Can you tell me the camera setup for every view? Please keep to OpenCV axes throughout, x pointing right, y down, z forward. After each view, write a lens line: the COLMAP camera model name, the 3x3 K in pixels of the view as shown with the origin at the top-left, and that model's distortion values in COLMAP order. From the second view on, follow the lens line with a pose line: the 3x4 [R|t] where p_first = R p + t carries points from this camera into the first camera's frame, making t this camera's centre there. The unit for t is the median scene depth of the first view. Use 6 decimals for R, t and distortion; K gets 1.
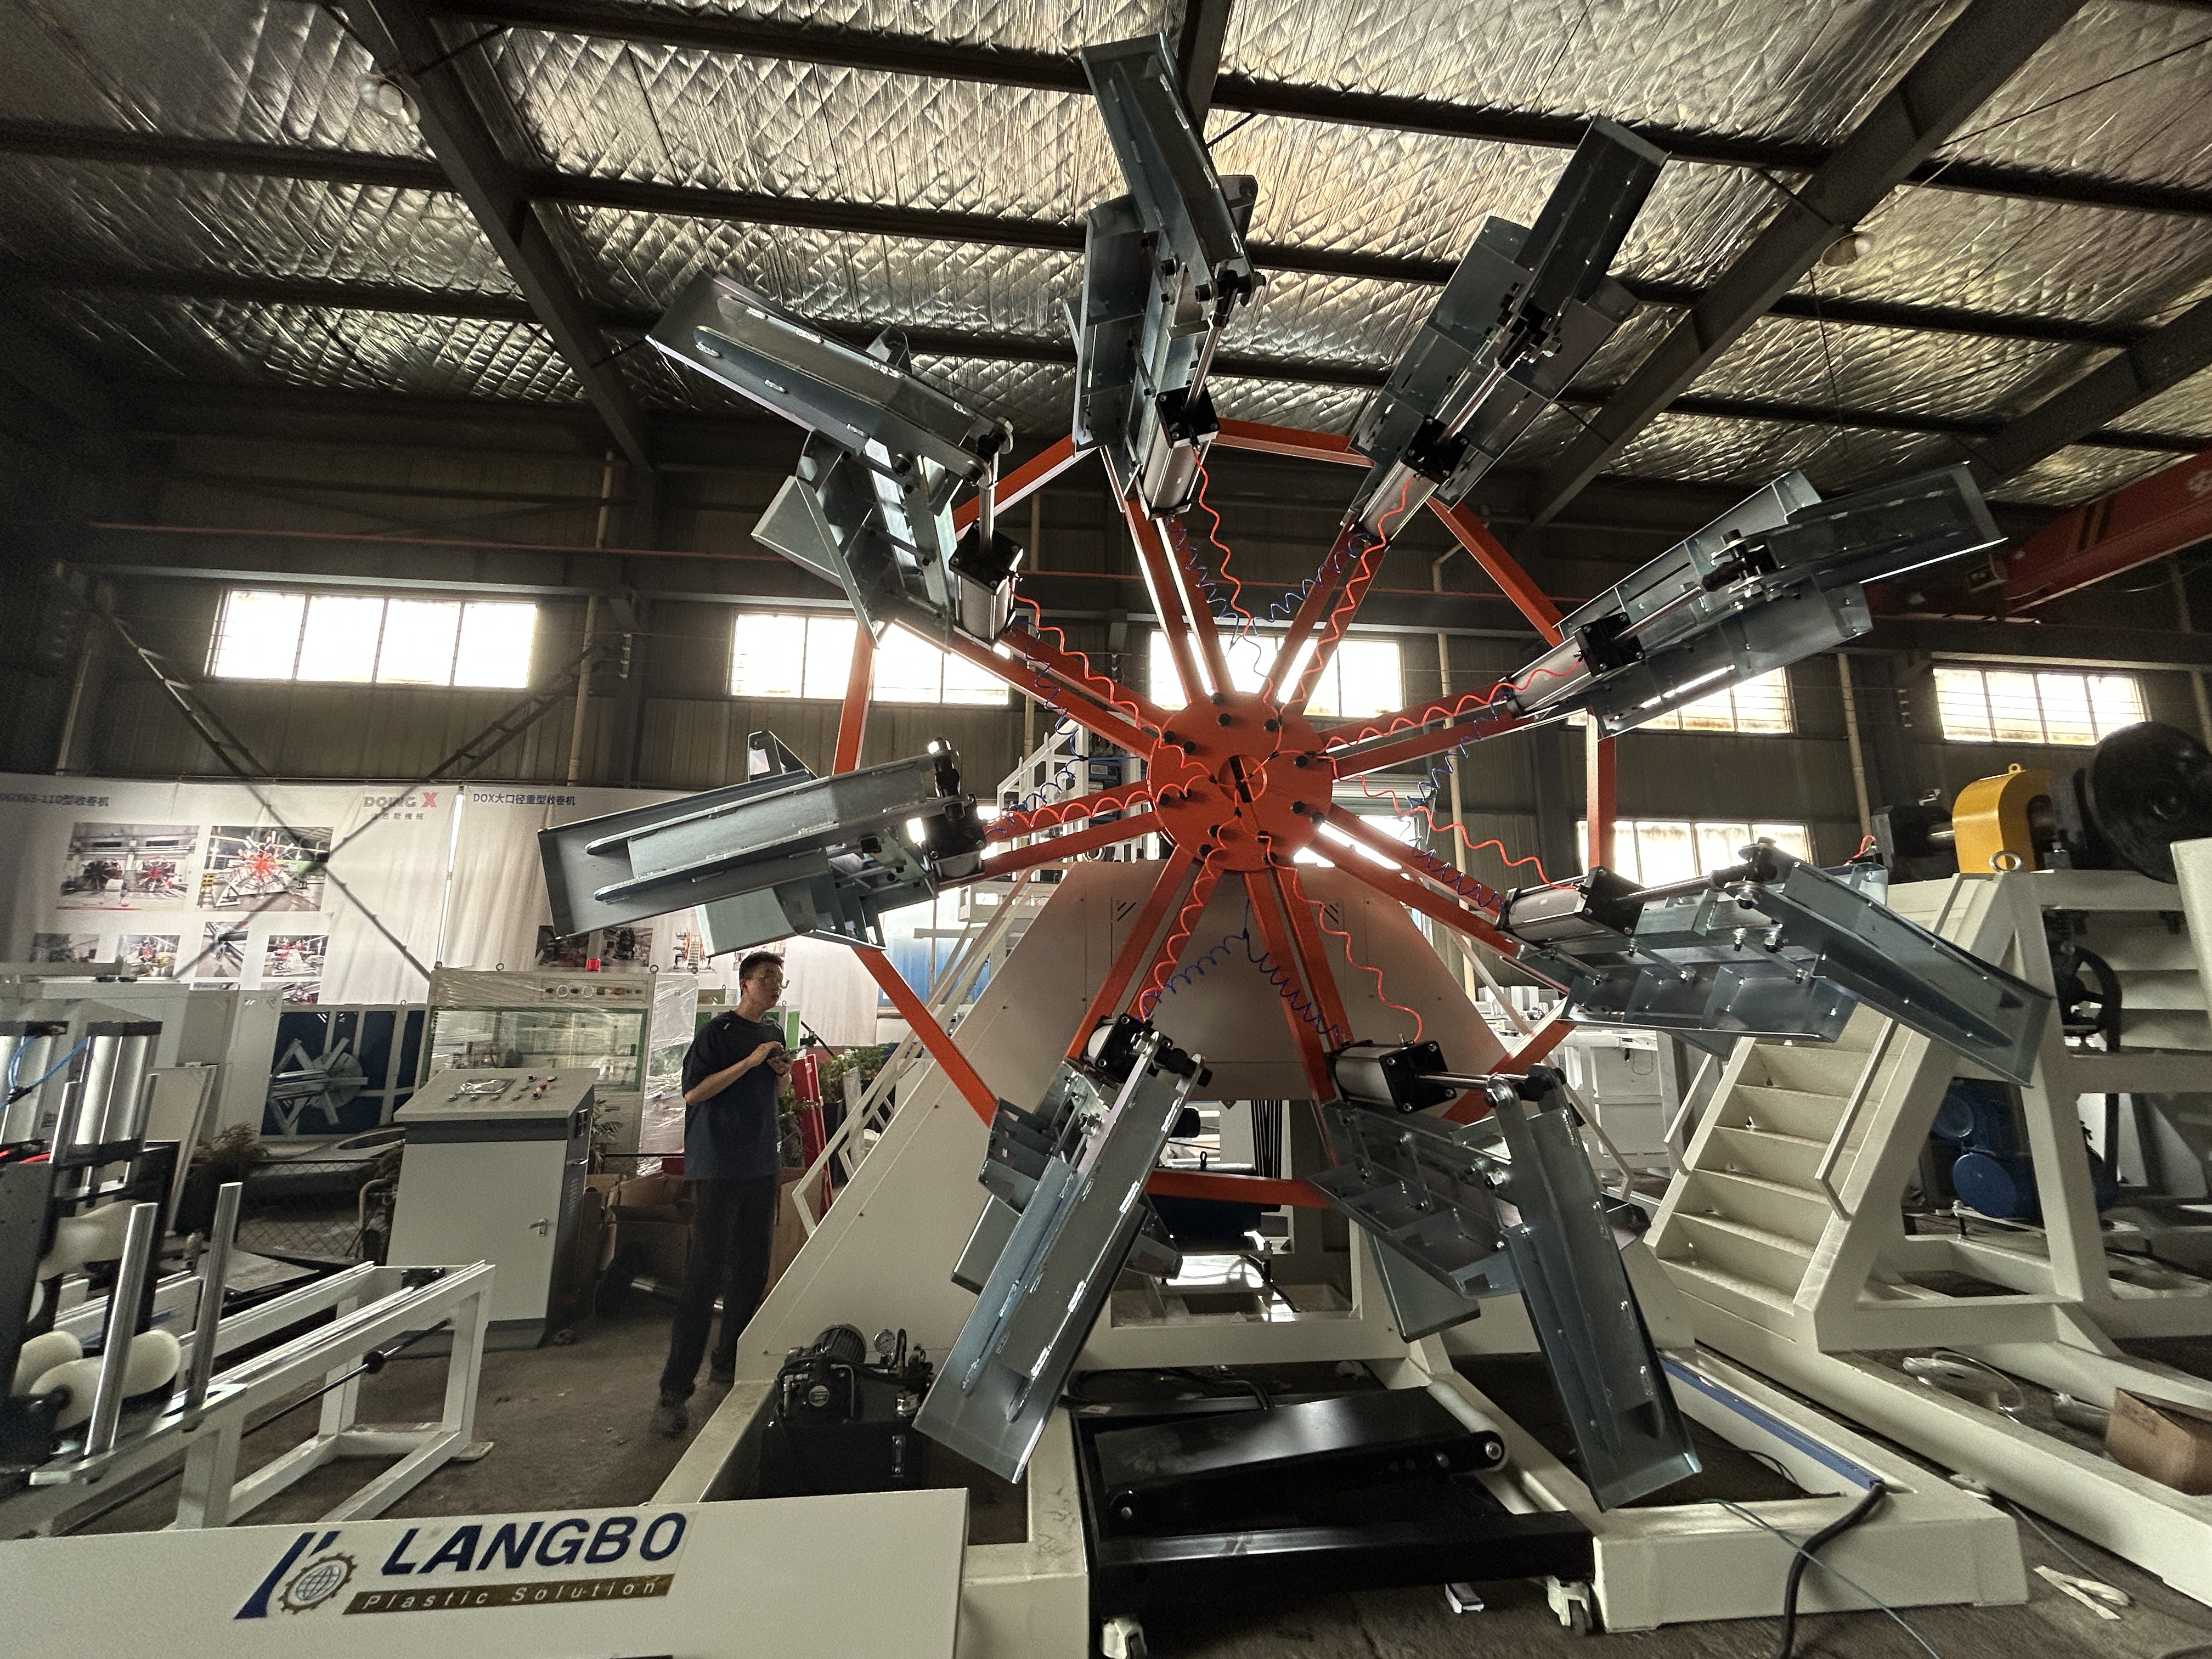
lens RADIAL K [[887.4, 0, 1108.0], [0, 887.4, 839.8], [0, 0, 1]] dist [-0.002116, -0.000602]
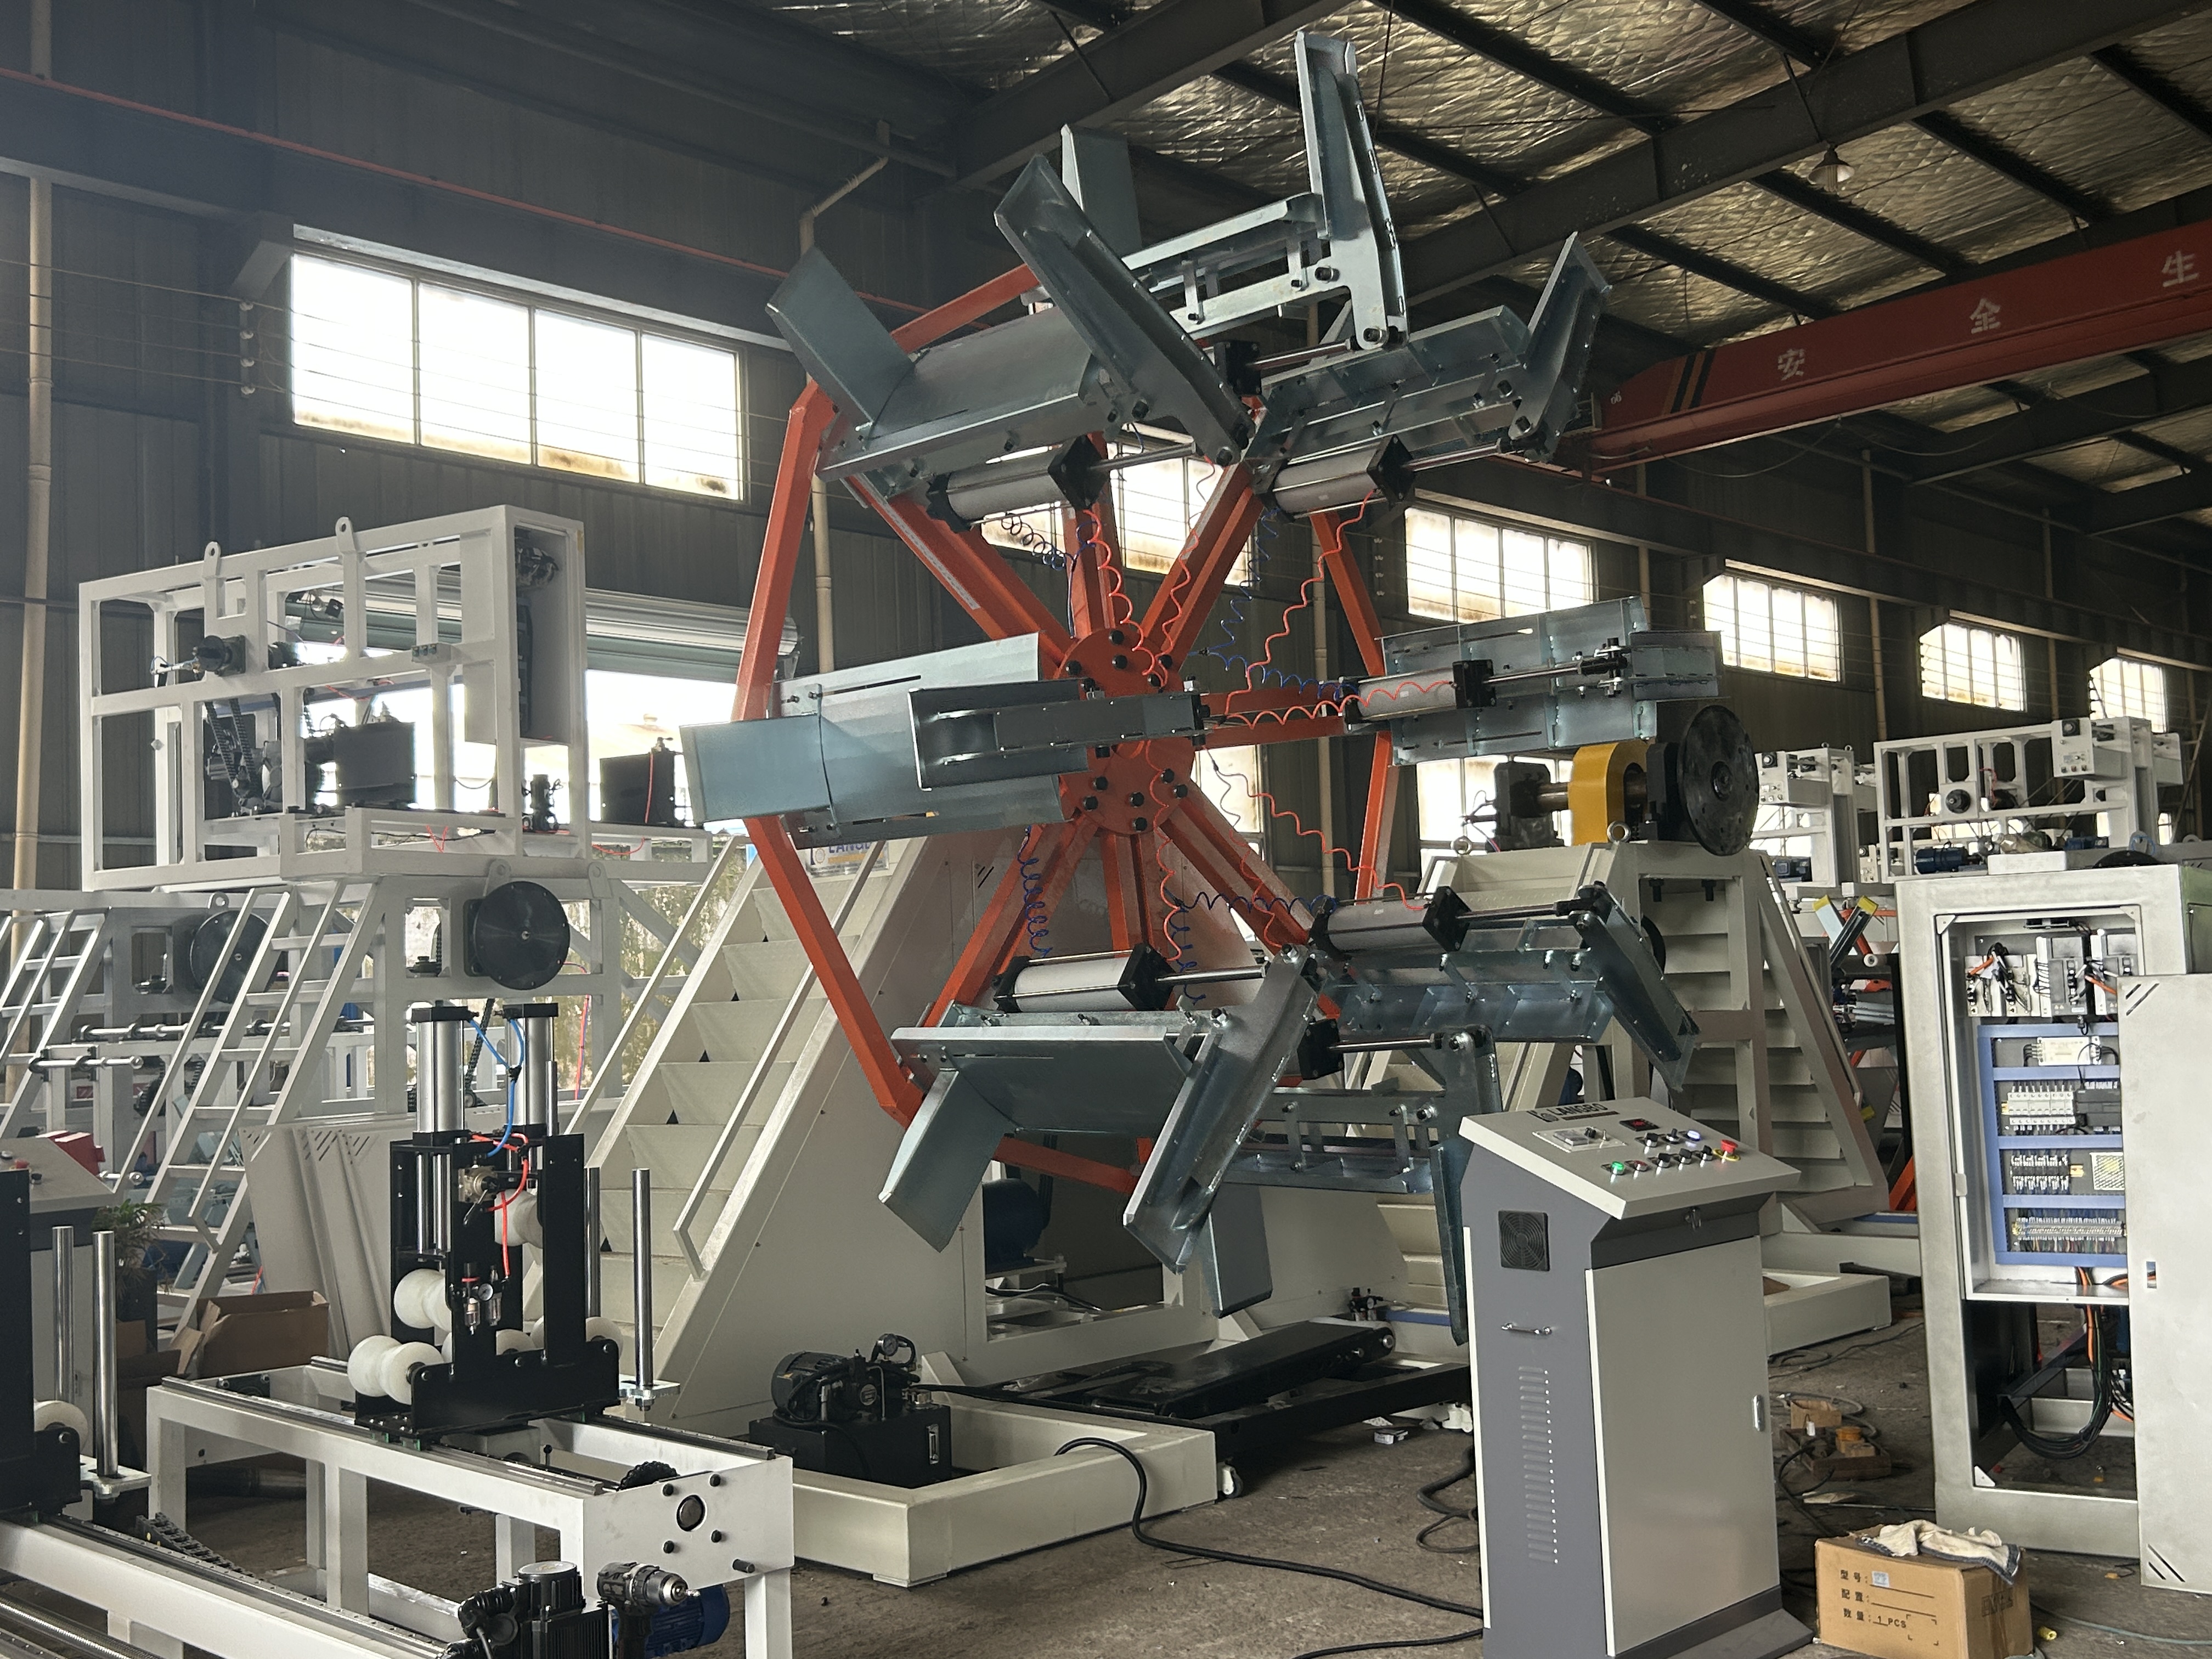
lens RADIAL K [[2195.4, 0, 1103.2], [0, 2195.4, 882.6], [0, 0, 1]] dist [0.053643, 0.000000]
pose [[0.769324, 0.004751, 0.638841, -0.446592], [-0.069708, 0.994626, 0.076549, -0.029246], [-0.635044, -0.103423, 0.765521, -0.240067]]
